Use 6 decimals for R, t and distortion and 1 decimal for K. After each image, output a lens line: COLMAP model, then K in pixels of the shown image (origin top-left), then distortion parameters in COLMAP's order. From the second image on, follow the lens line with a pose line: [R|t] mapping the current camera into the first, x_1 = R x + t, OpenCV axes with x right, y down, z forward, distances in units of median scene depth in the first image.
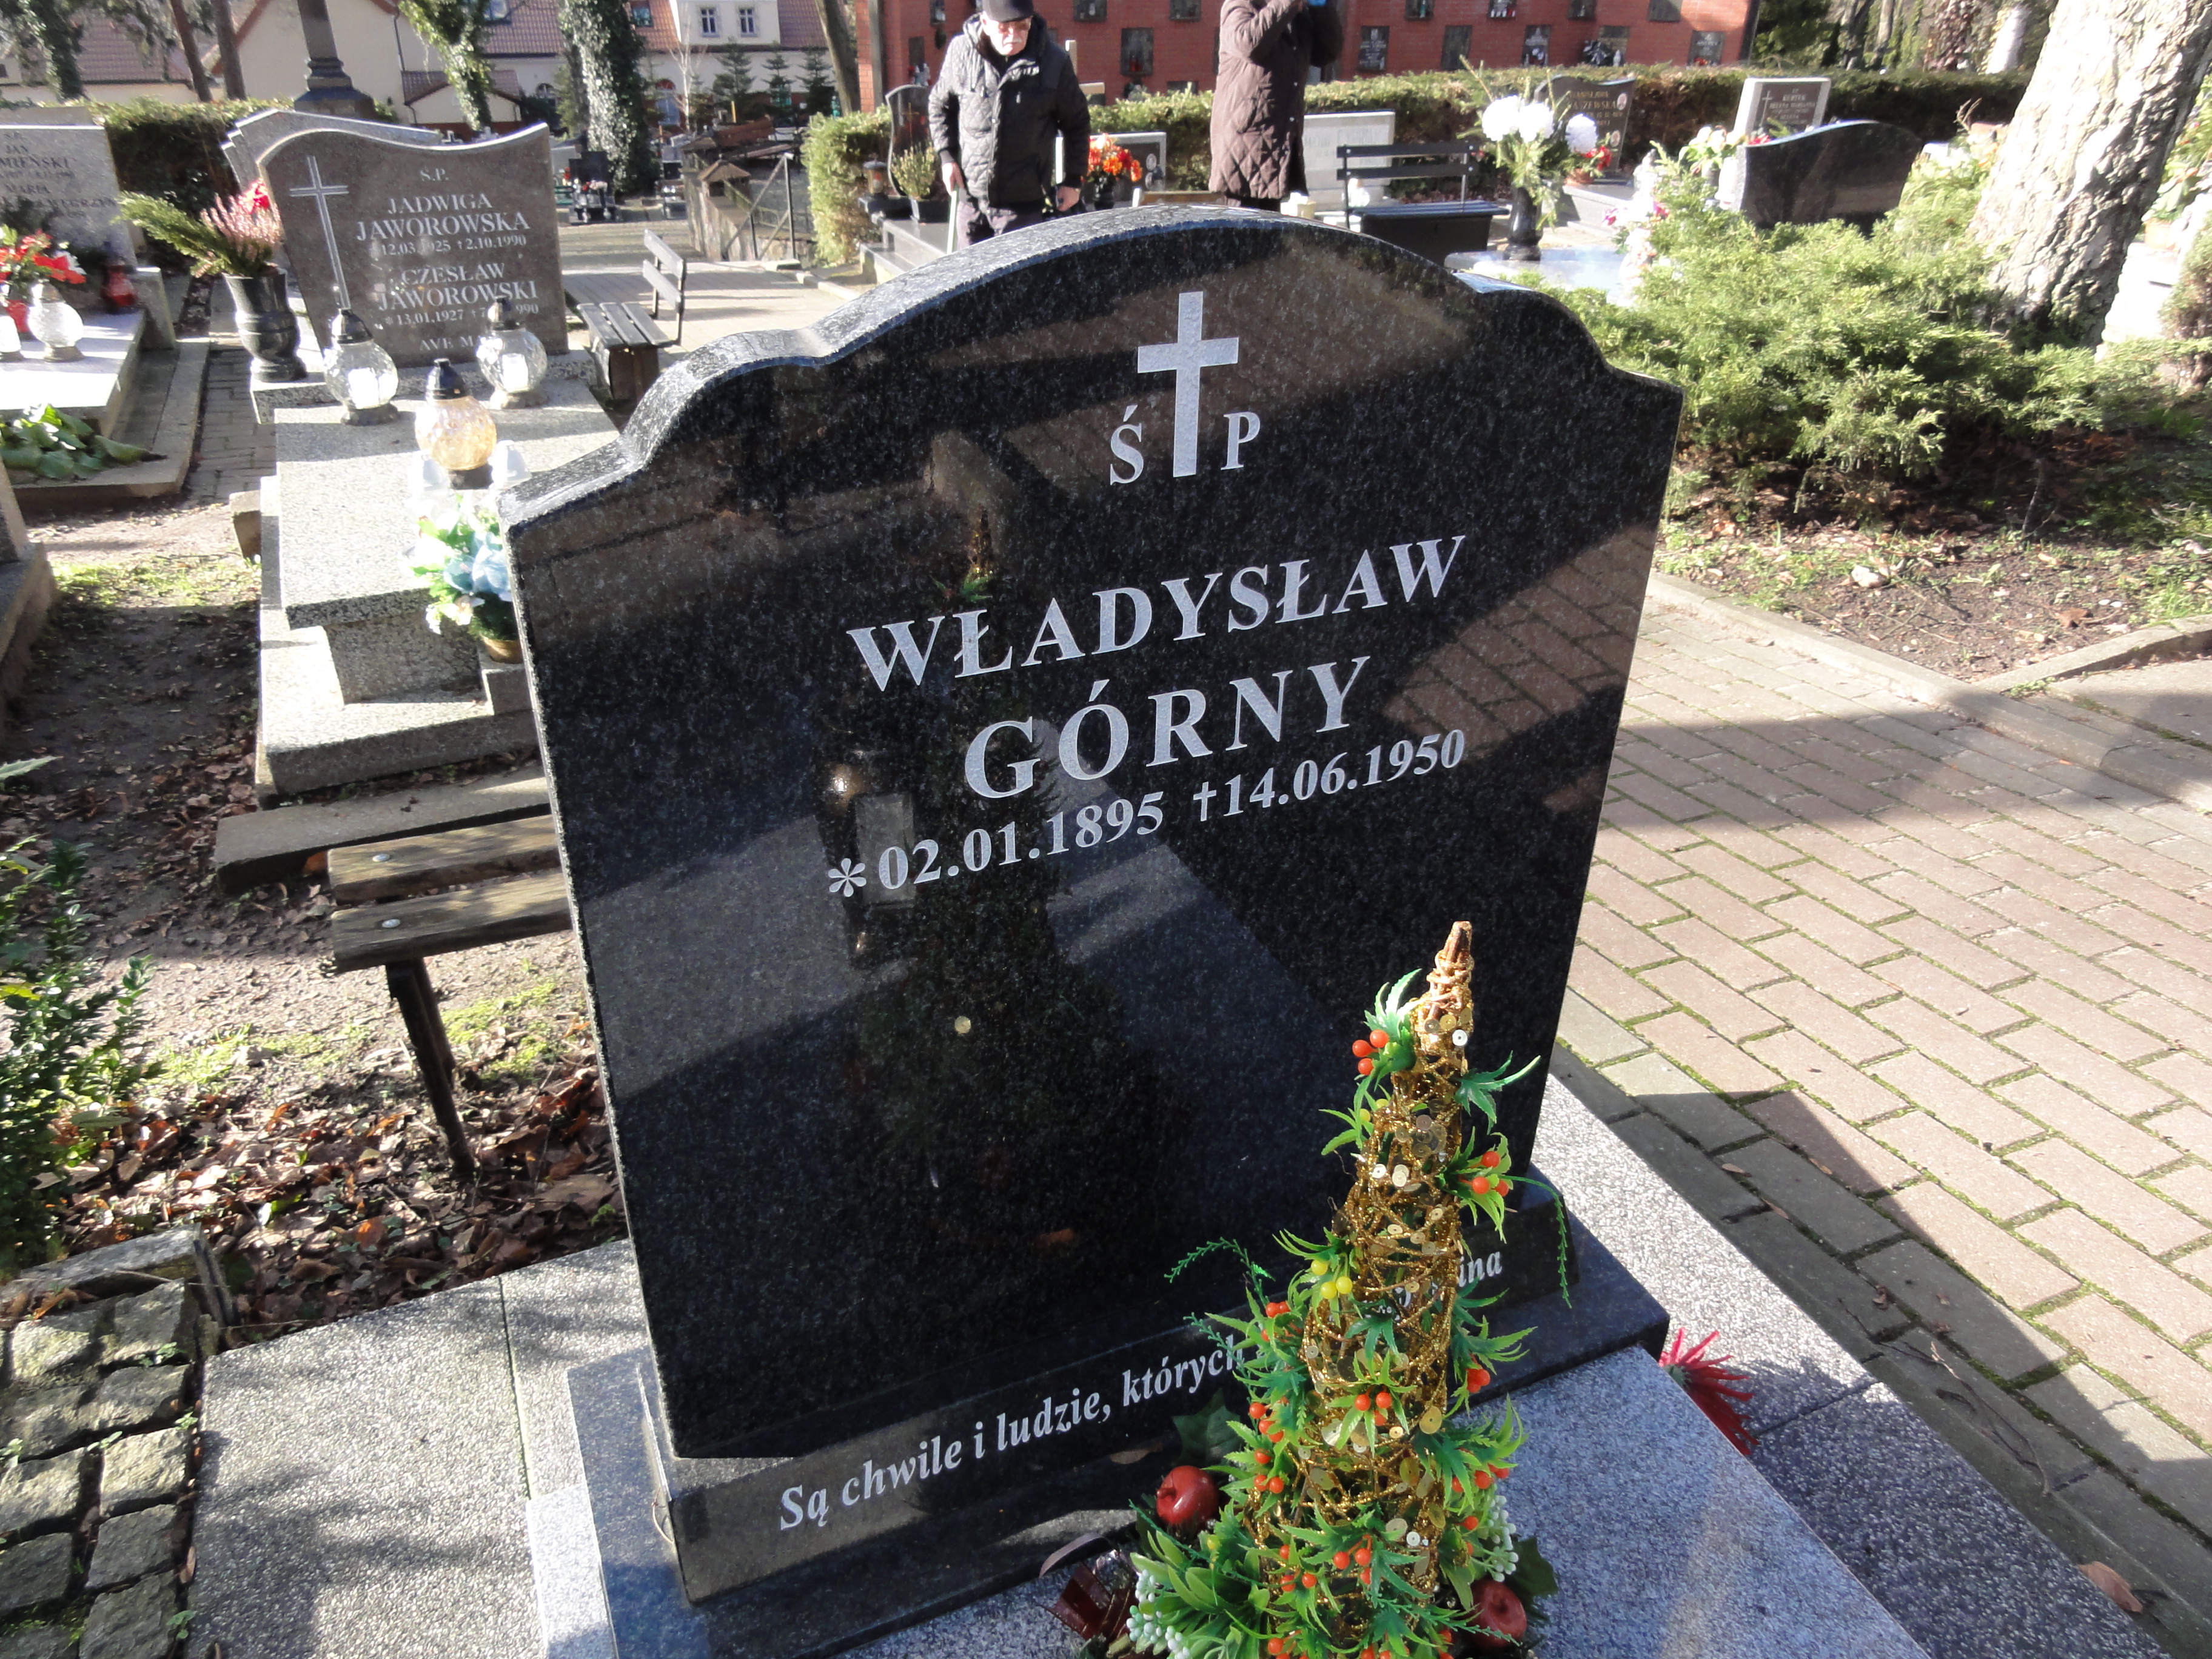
lens RADIAL K [[1566.5, 0, 1095.0], [0, 1566.5, 831.3], [0, 0, 1]] dist [0.003202, -0.001466]
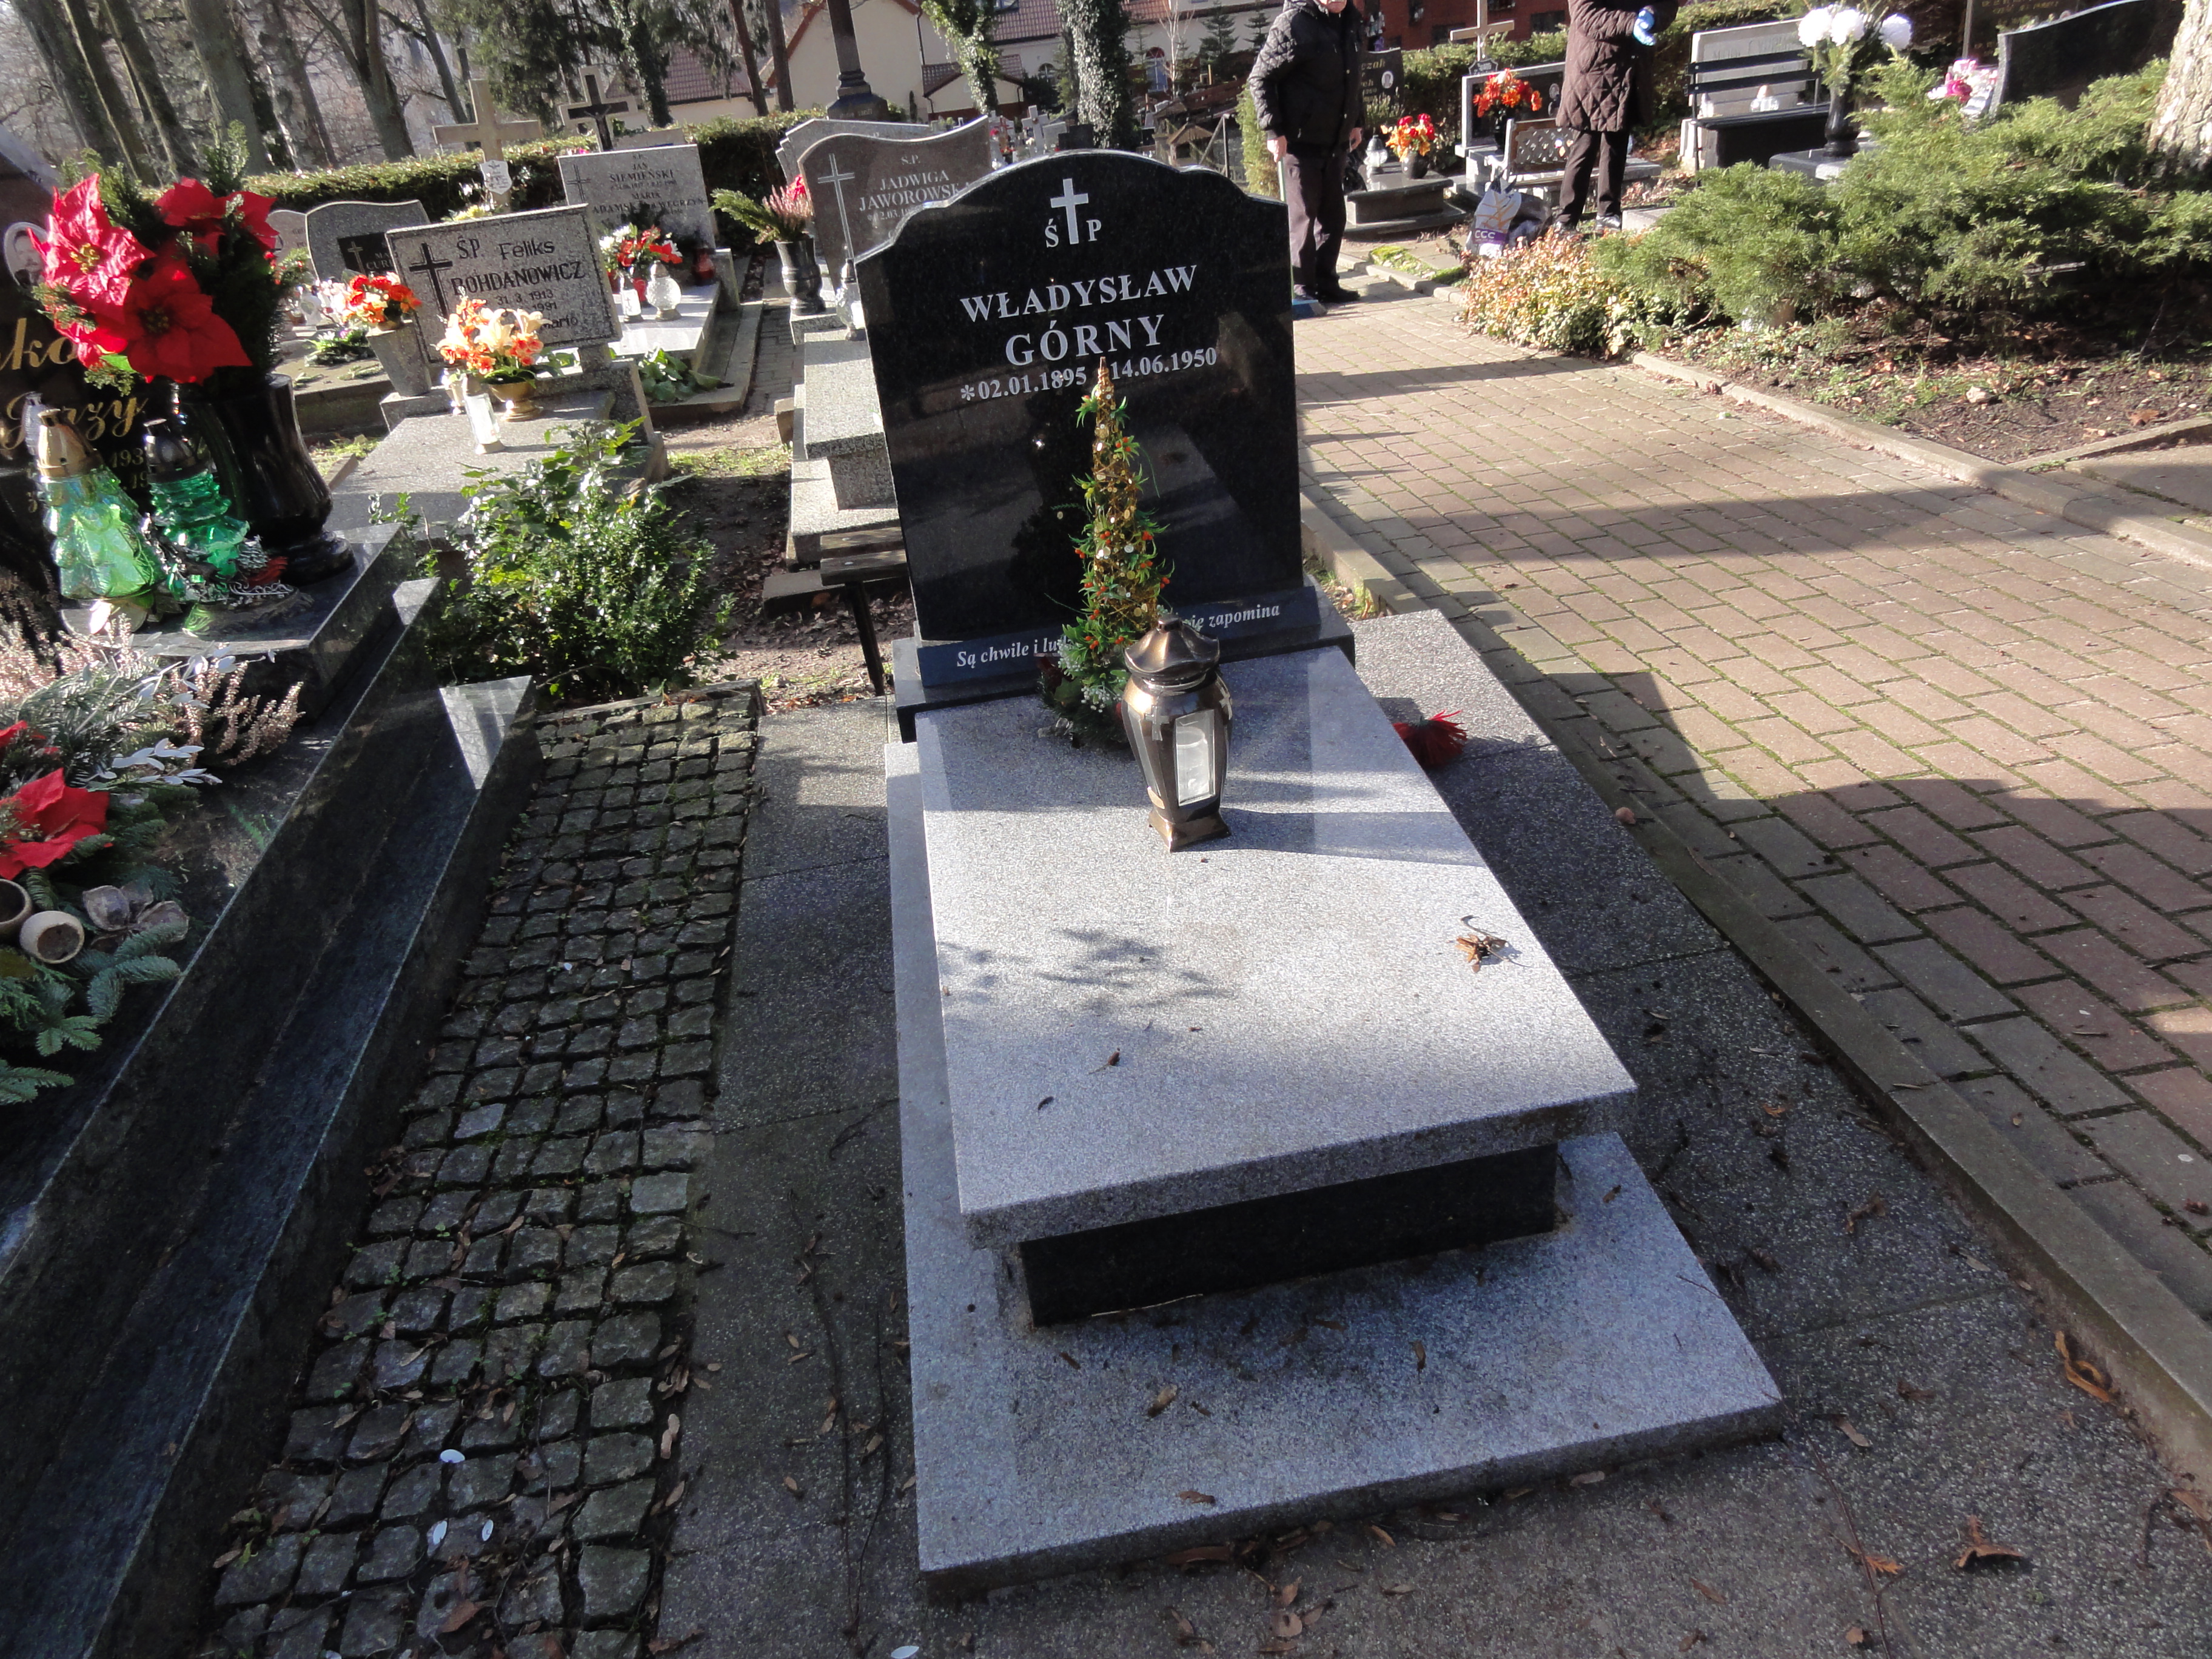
lens RADIAL K [[1566.5, 0, 1095.0], [0, 1566.5, 831.3], [0, 0, 1]] dist [0.003202, -0.001466]
pose [[0.956034, 0.040523, -0.290444, 0.189511], [-0.032530, 0.998949, 0.032296, 0.148421], [0.291447, -0.021428, 0.956347, -0.347599]]
